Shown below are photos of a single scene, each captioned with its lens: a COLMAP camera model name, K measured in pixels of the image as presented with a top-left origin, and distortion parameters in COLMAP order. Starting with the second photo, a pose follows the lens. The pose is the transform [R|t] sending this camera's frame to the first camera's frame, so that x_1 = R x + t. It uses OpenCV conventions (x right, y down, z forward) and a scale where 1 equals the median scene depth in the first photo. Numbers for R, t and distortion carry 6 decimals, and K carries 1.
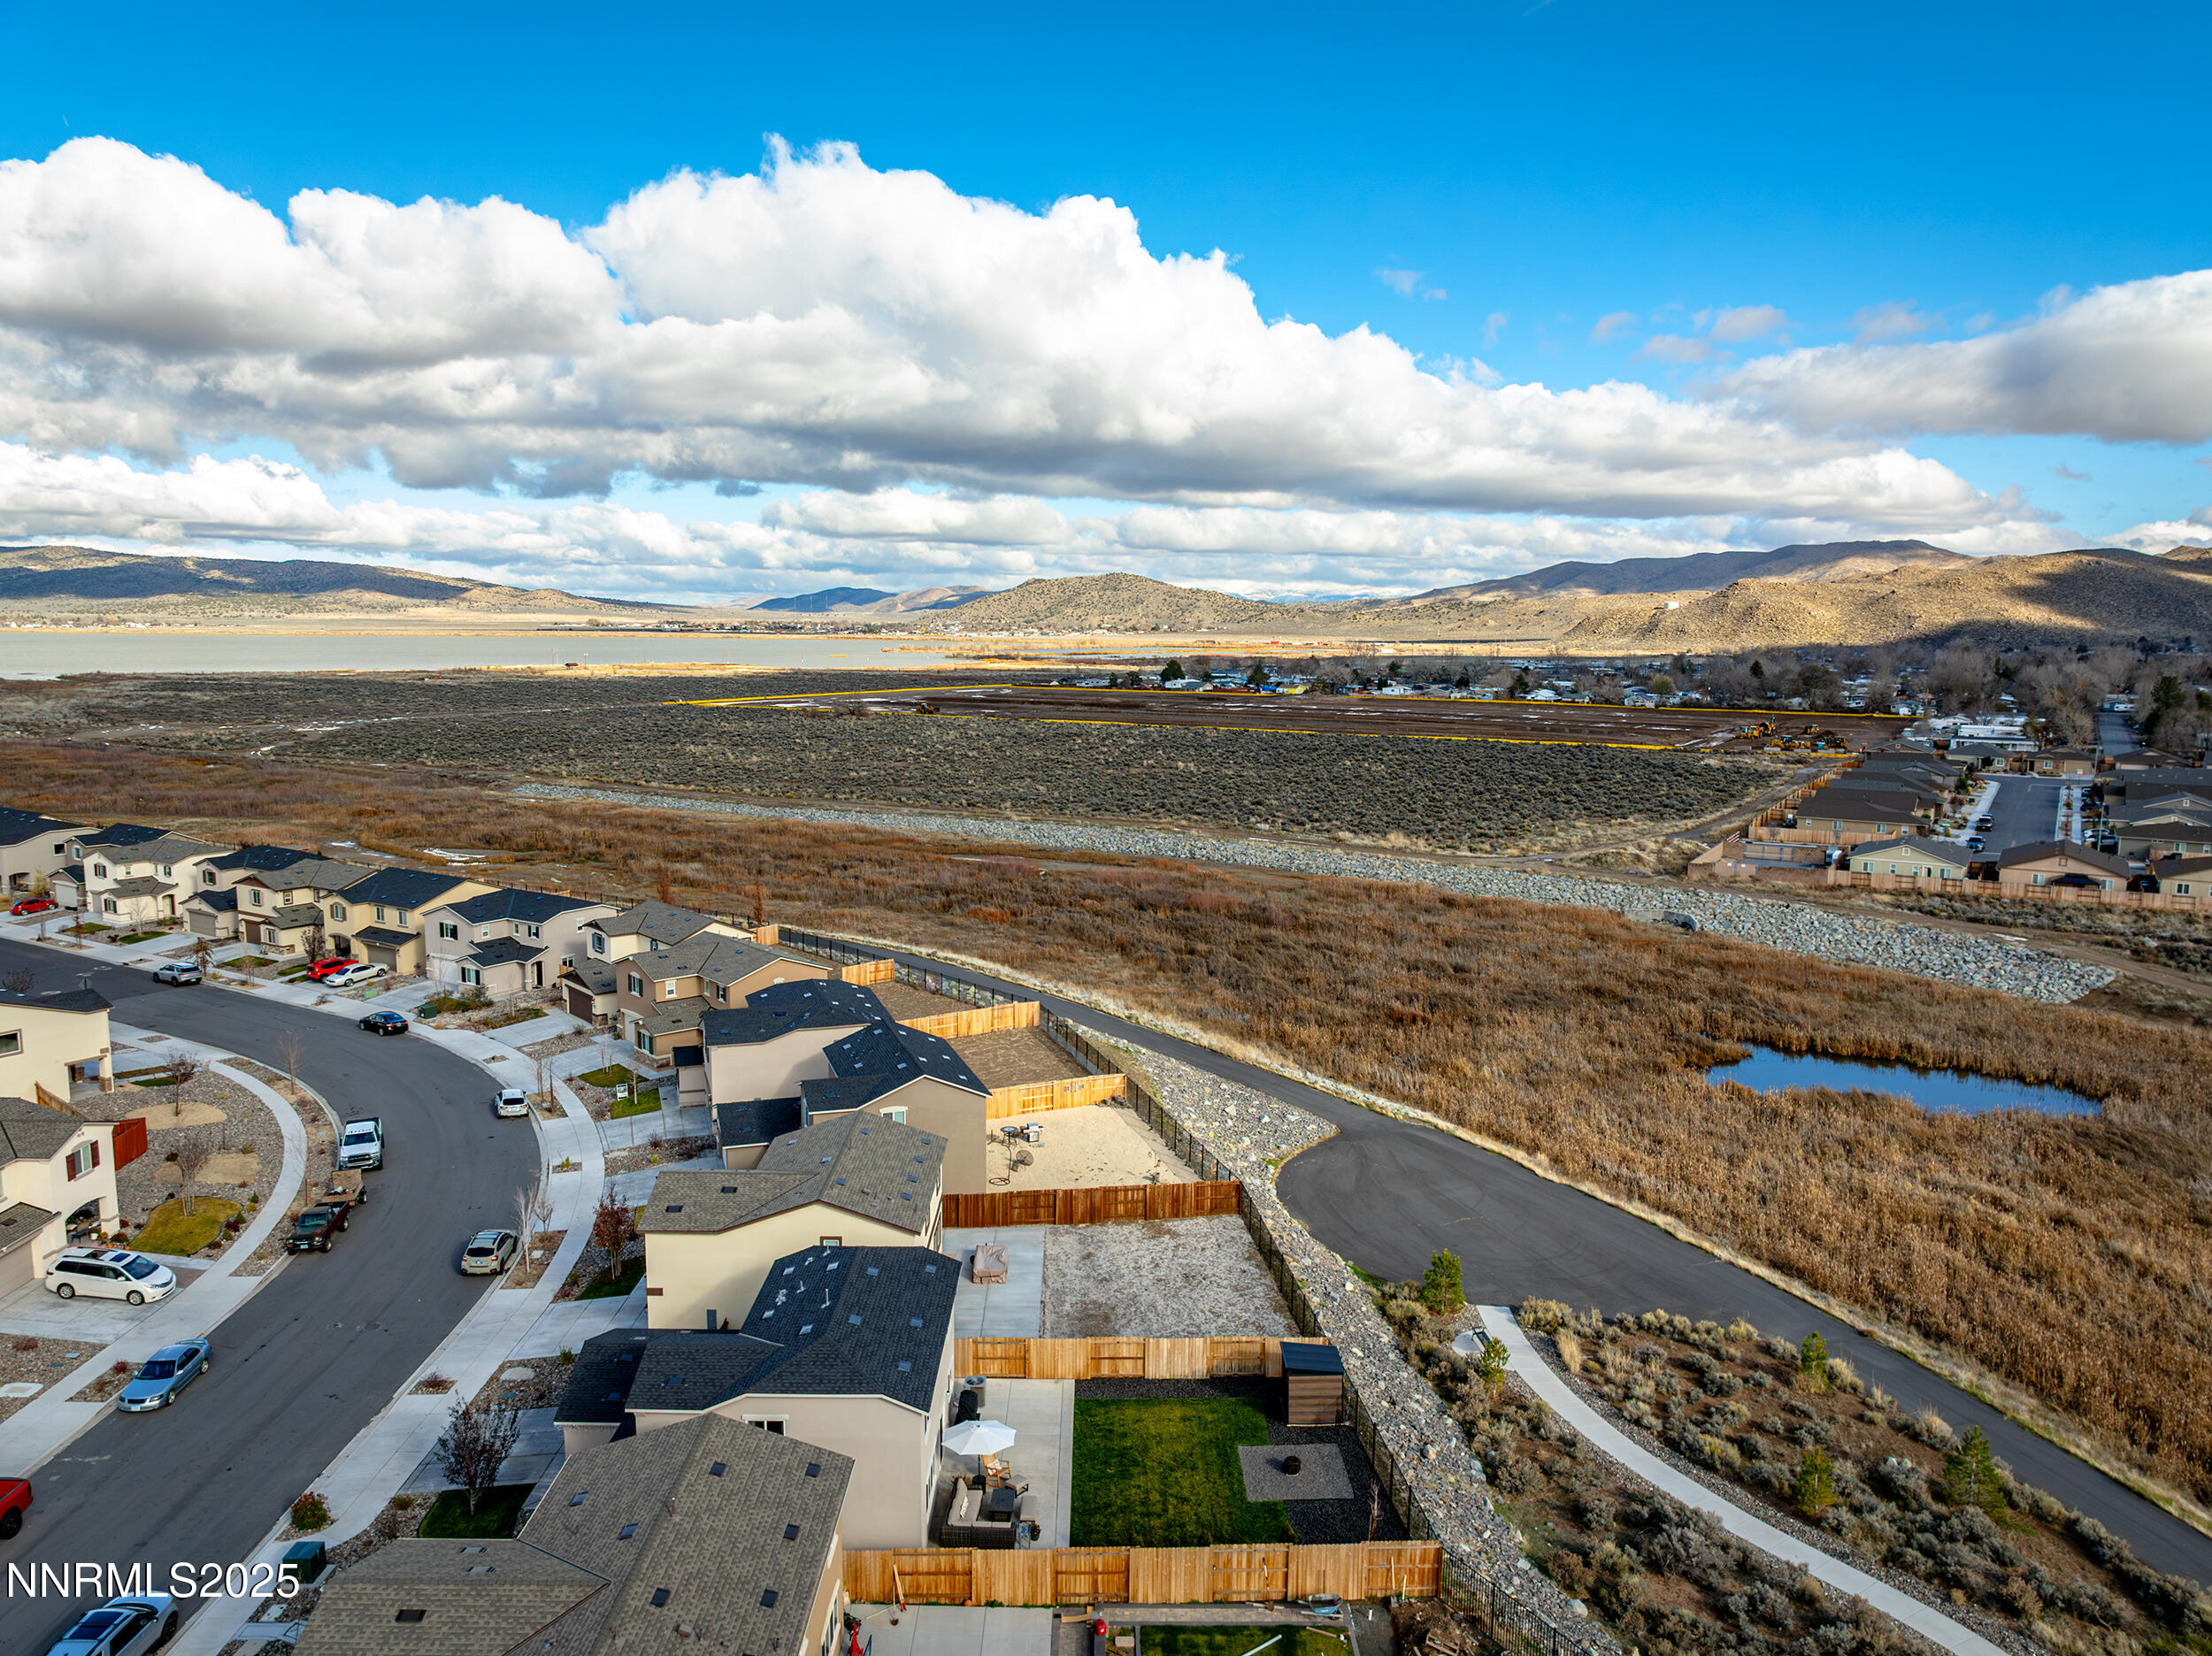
lens RADIAL K [[1553.0, 0, 1111.3], [0, 1553.0, 817.8], [0, 0, 1]] dist [-0.030934, 0.016378]
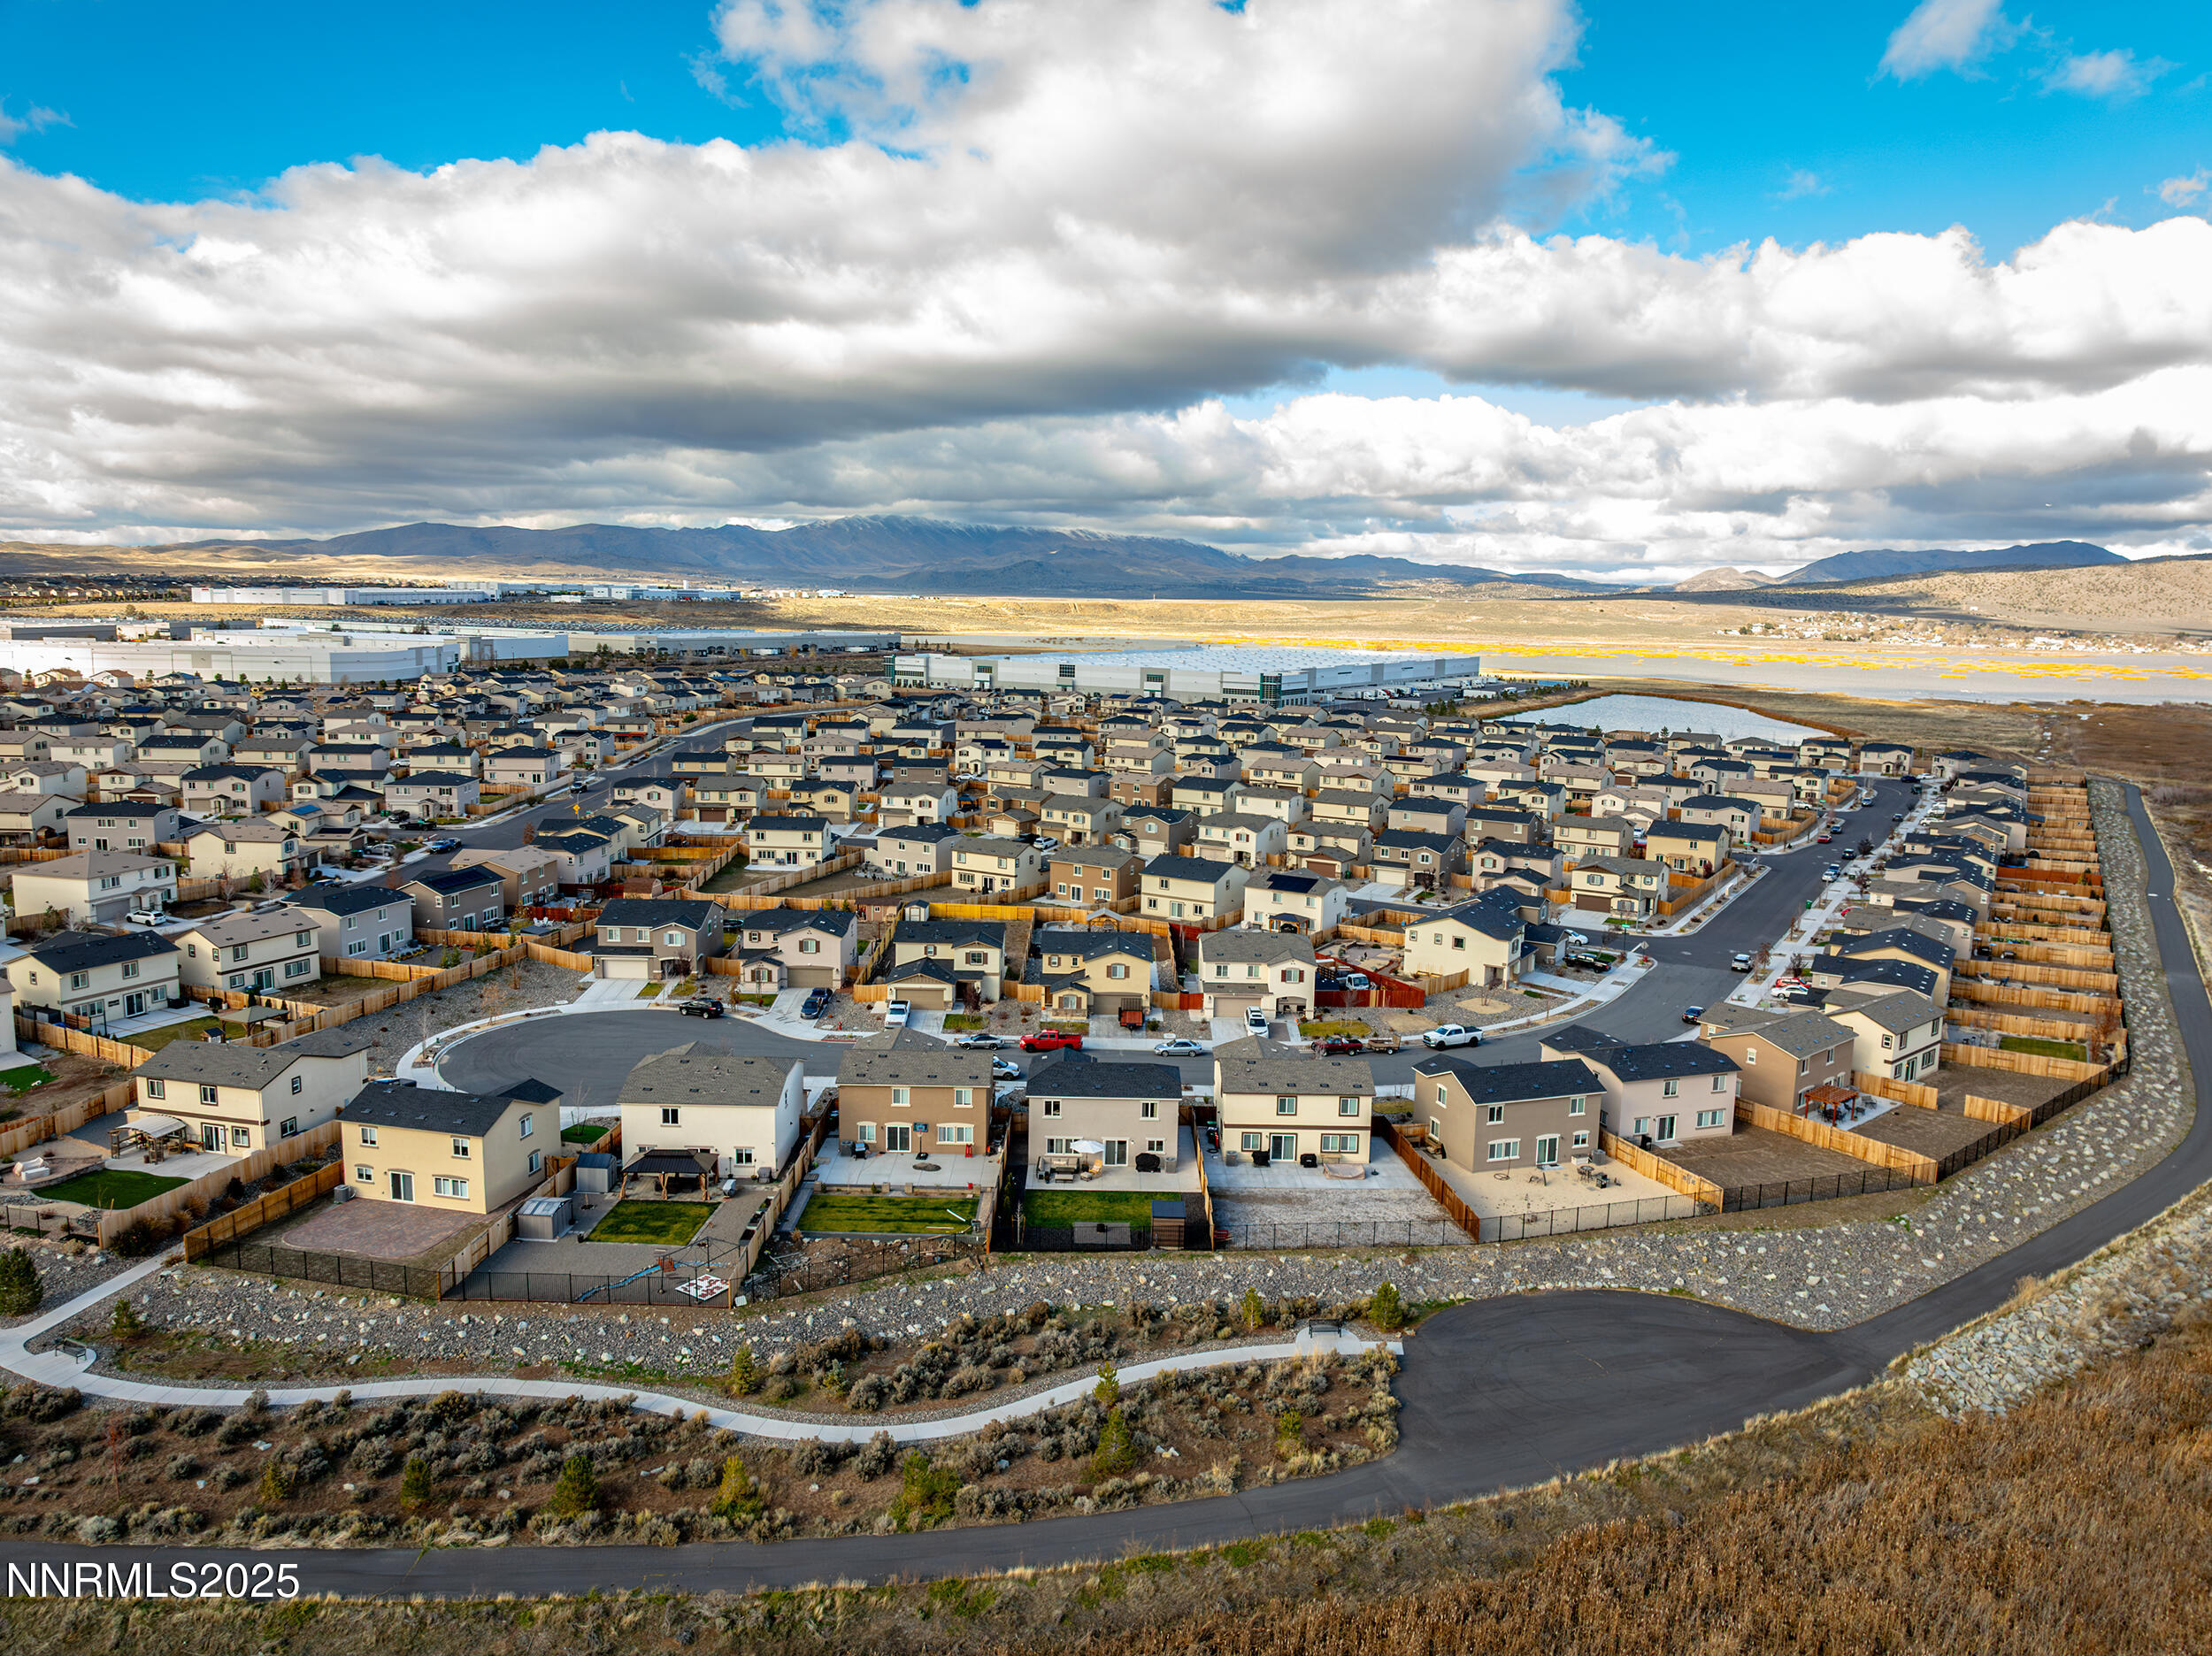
lens RADIAL K [[1553.0, 0, 1116.7], [0, 1553.0, 785.3], [0, 0, 1]] dist [-0.030934, 0.016378]
pose [[-0.000651, 0.108701, -0.994074, 1.072713], [-0.146093, 0.983399, 0.107629, -0.173591], [0.989271, 0.145298, 0.015240, 0.510990]]
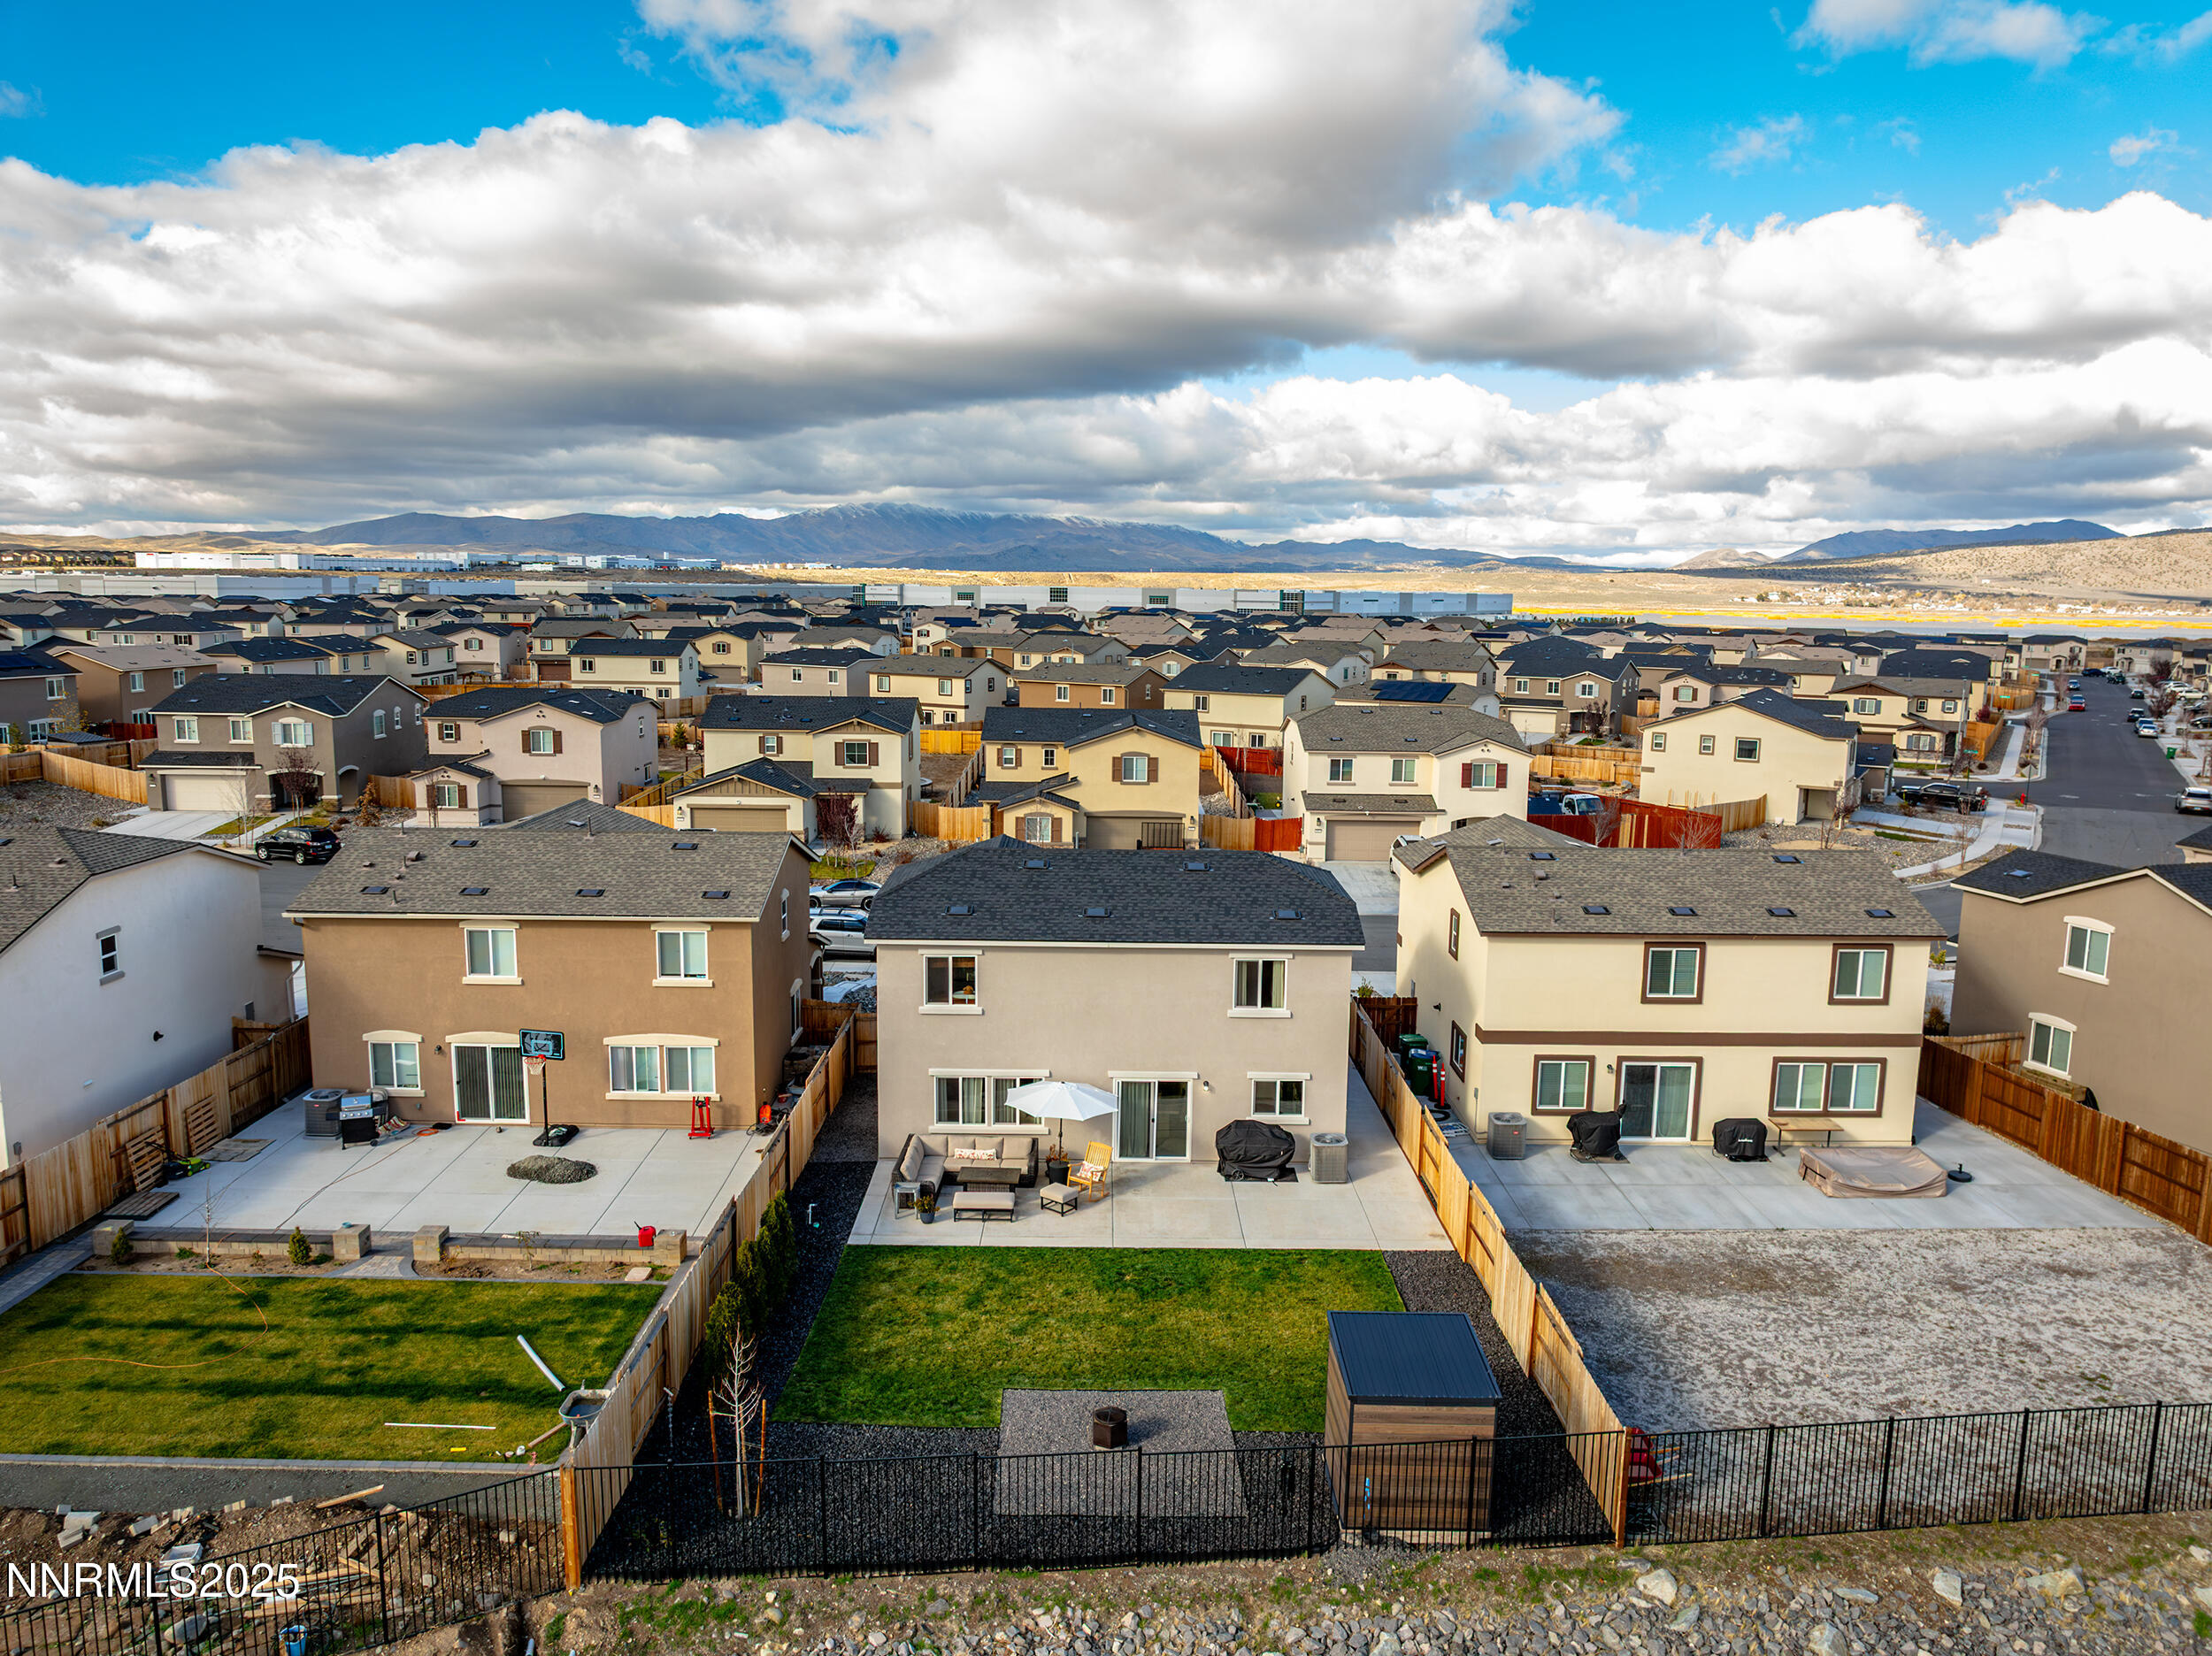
lens RADIAL K [[1553.0, 0, 1114.1], [0, 1553.0, 819.9], [0, 0, 1]] dist [-0.030934, 0.016378]
pose [[0.000567, 0.138357, -0.990382, 0.296505], [-0.138751, 0.980814, 0.136941, 0.105492], [0.990327, 0.137339, 0.019753, 0.541989]]
